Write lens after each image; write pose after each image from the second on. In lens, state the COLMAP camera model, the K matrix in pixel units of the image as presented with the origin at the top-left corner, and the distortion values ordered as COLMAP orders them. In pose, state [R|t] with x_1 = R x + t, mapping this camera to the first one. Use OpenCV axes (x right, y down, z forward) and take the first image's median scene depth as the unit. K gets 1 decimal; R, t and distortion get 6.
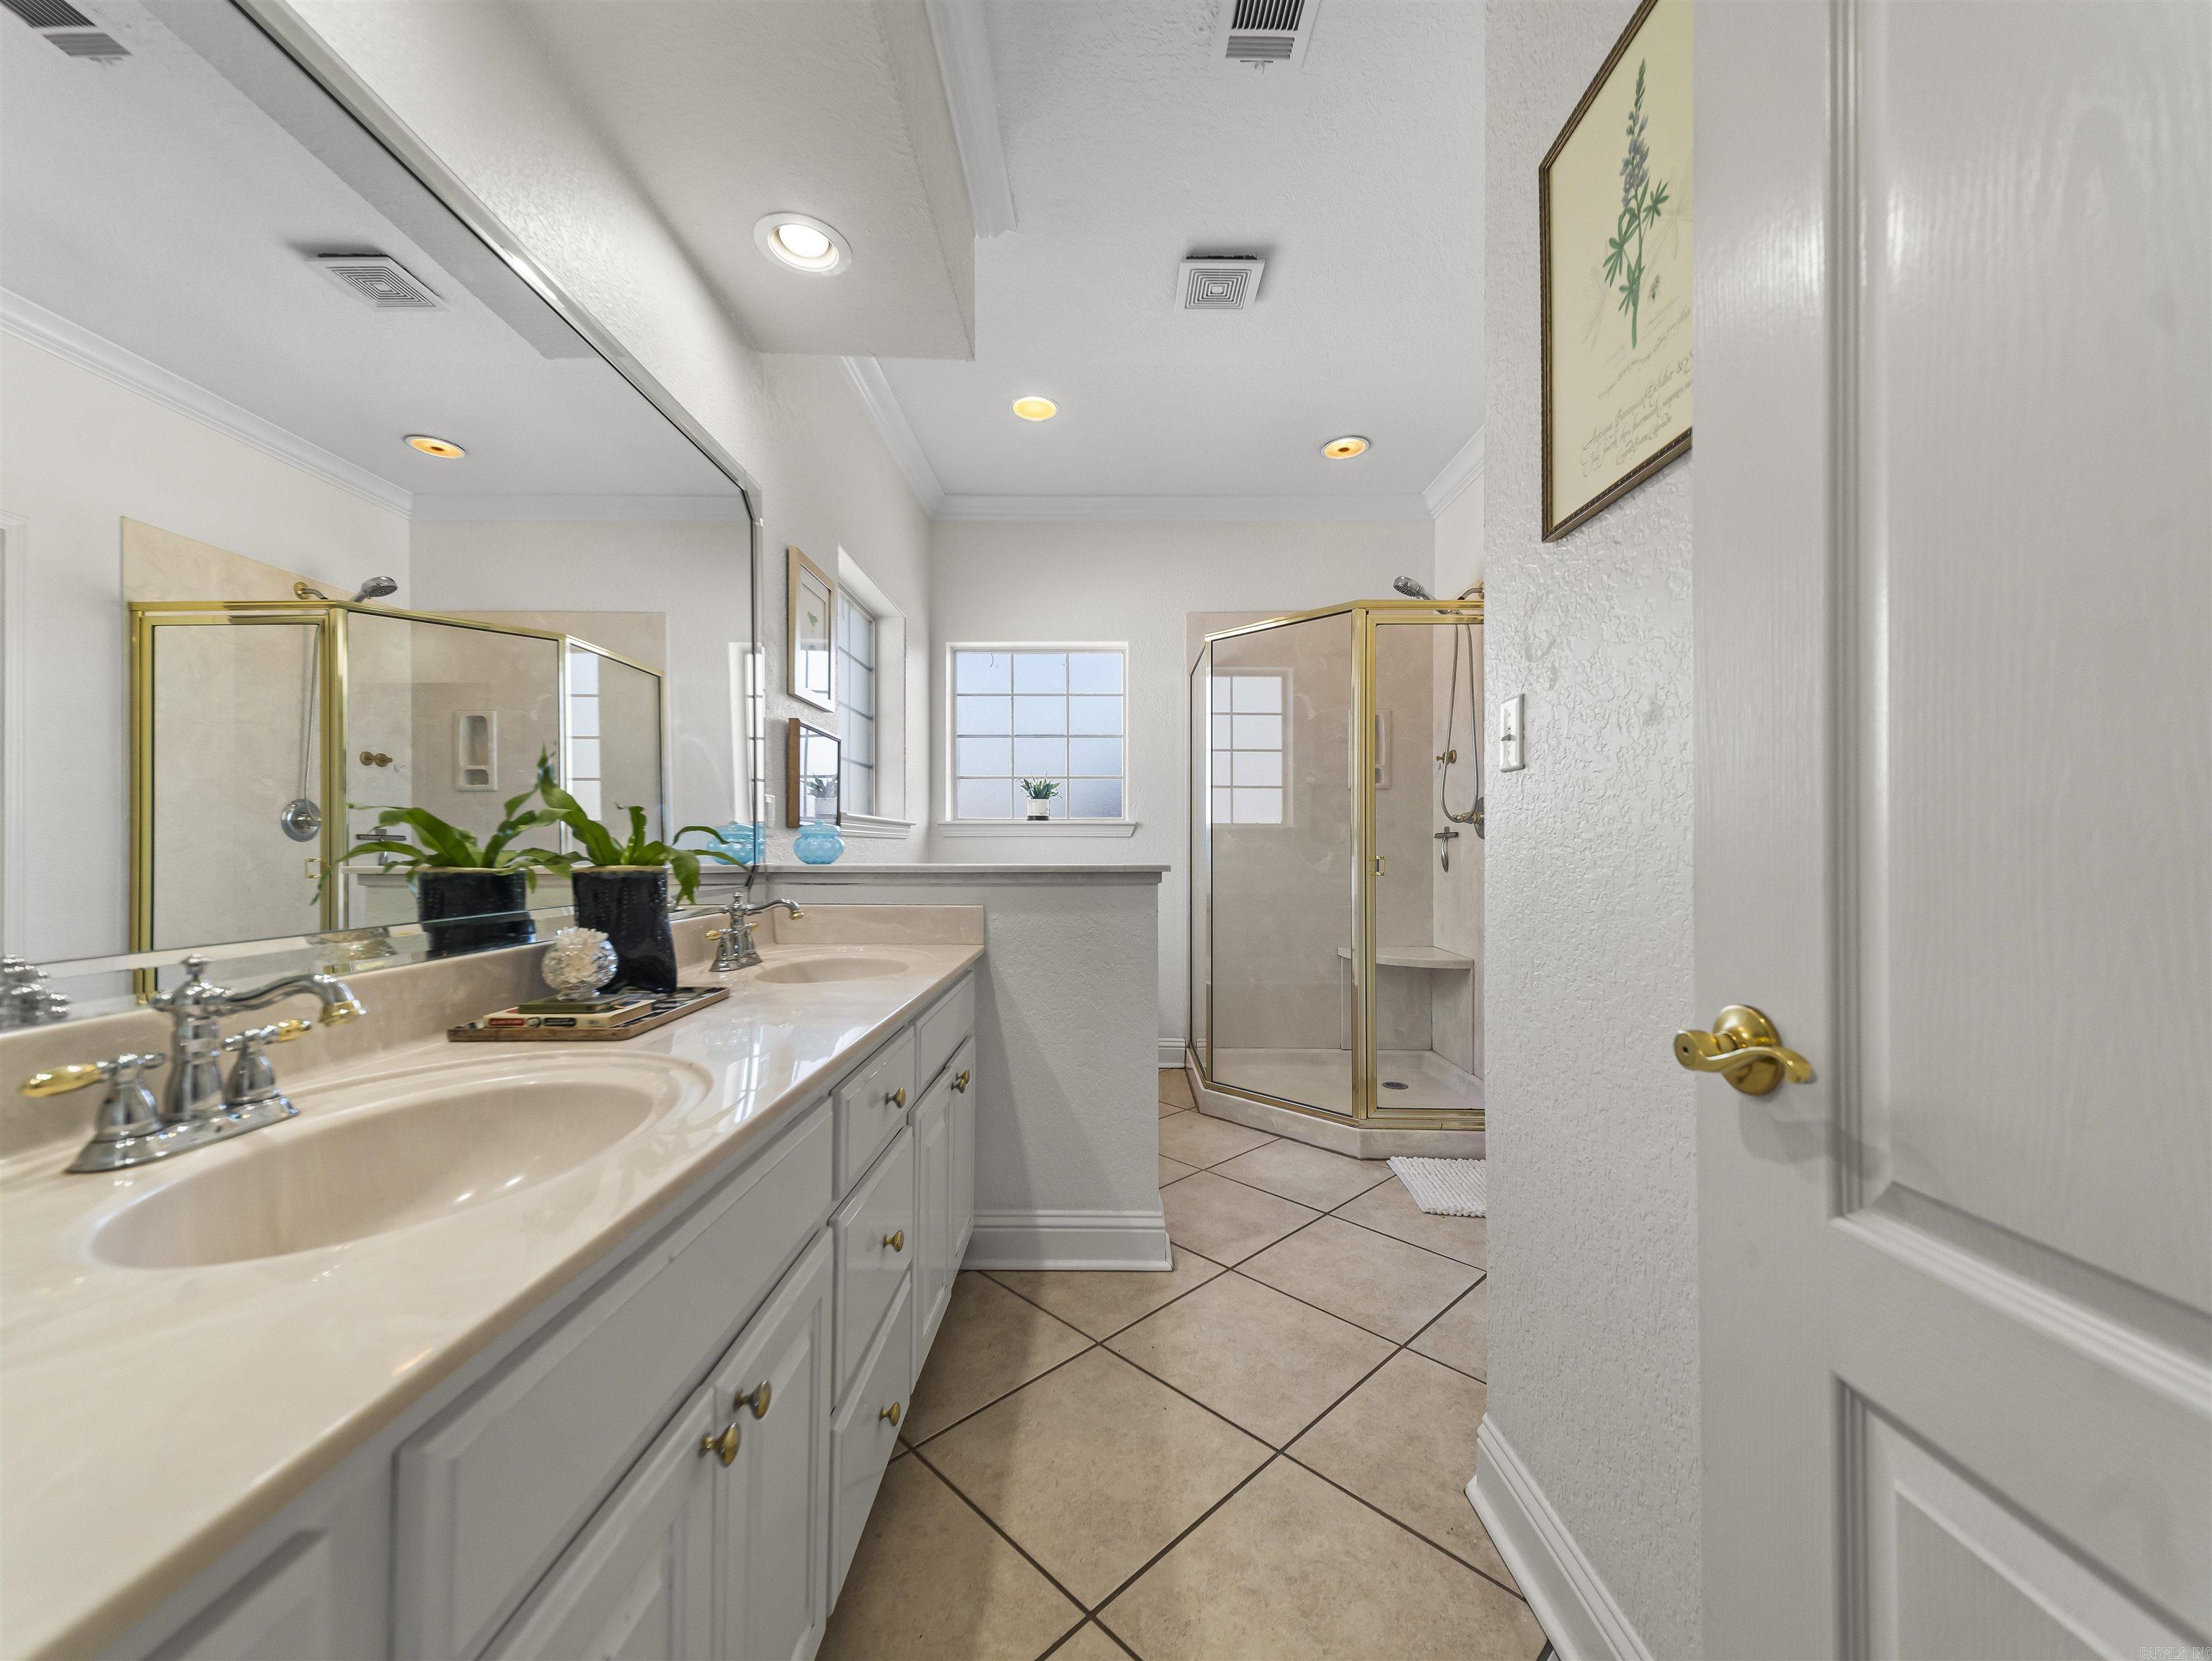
lens RADIAL K [[863.4, 0, 1116.1], [0, 863.4, 841.6], [0, 0, 1]] dist [0.028002, -0.000053]
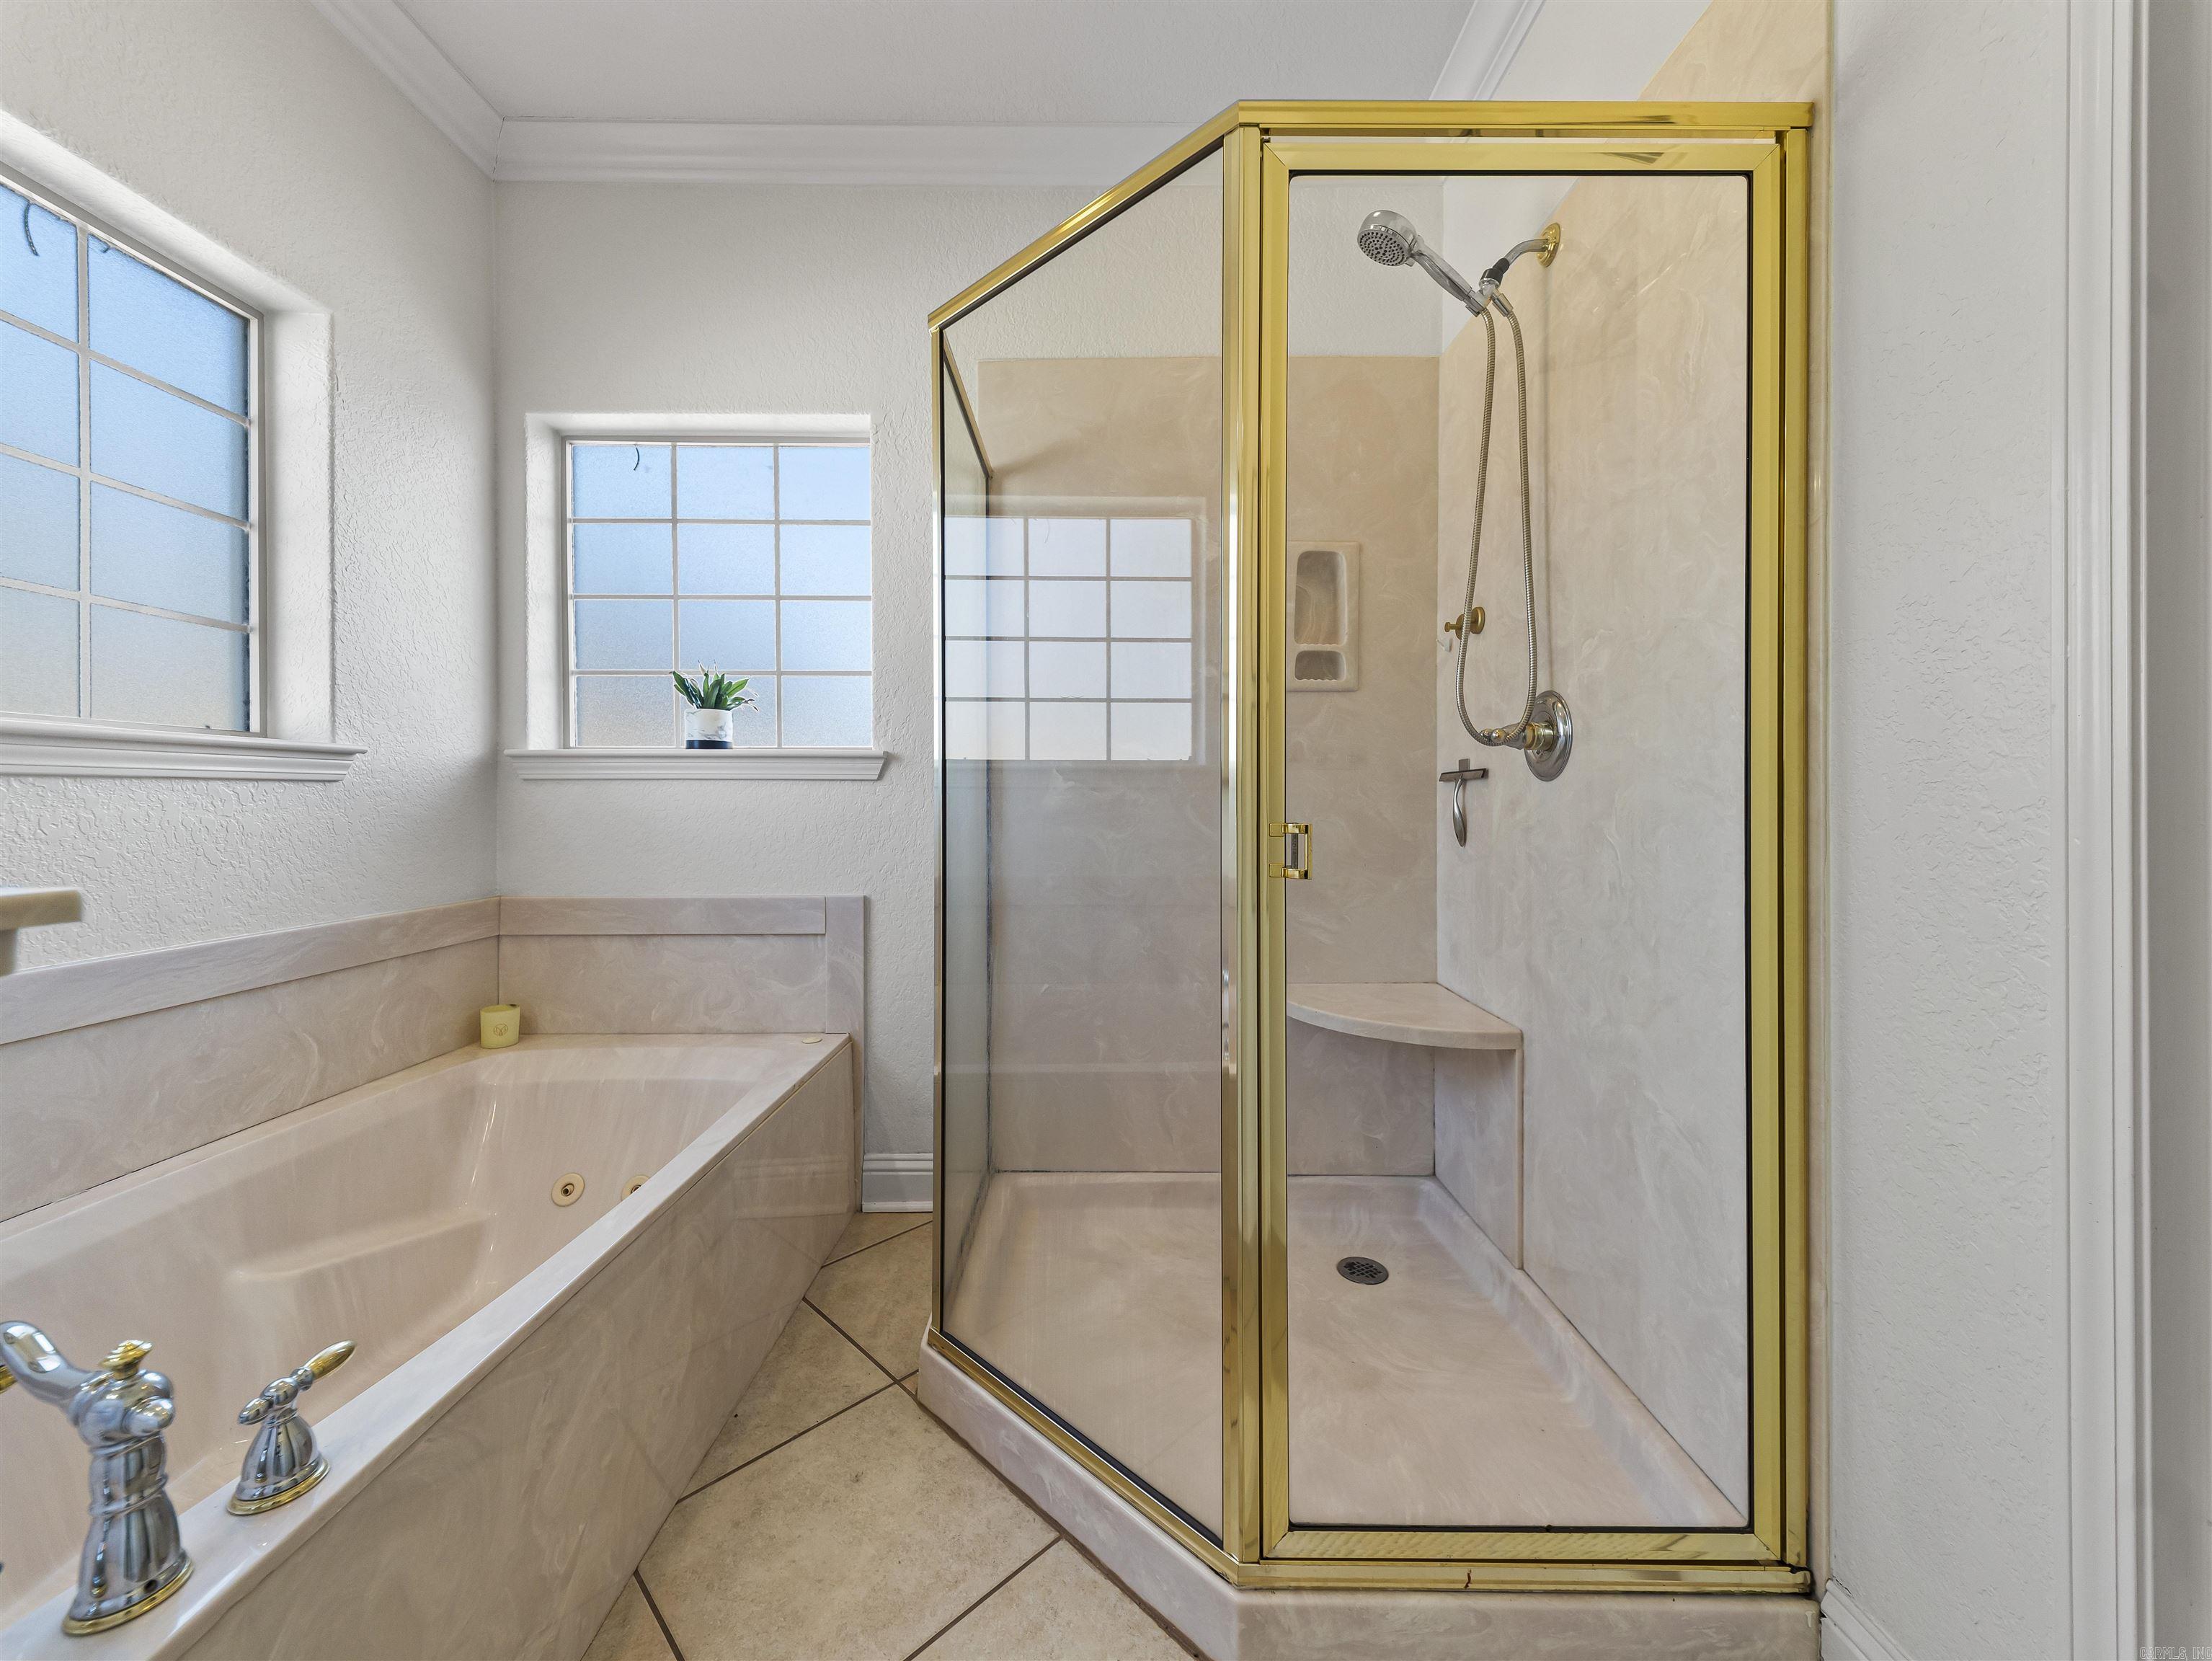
lens RADIAL K [[879.3, 0, 1103.5], [0, 879.3, 797.7], [0, 0, 1]] dist [0.028497, -0.000072]
pose [[0.999990, -0.000491, -0.004524, 0.167425], [0.000532, 0.999960, 0.008972, 0.001215], [0.004520, -0.008975, 0.999950, 0.468054]]
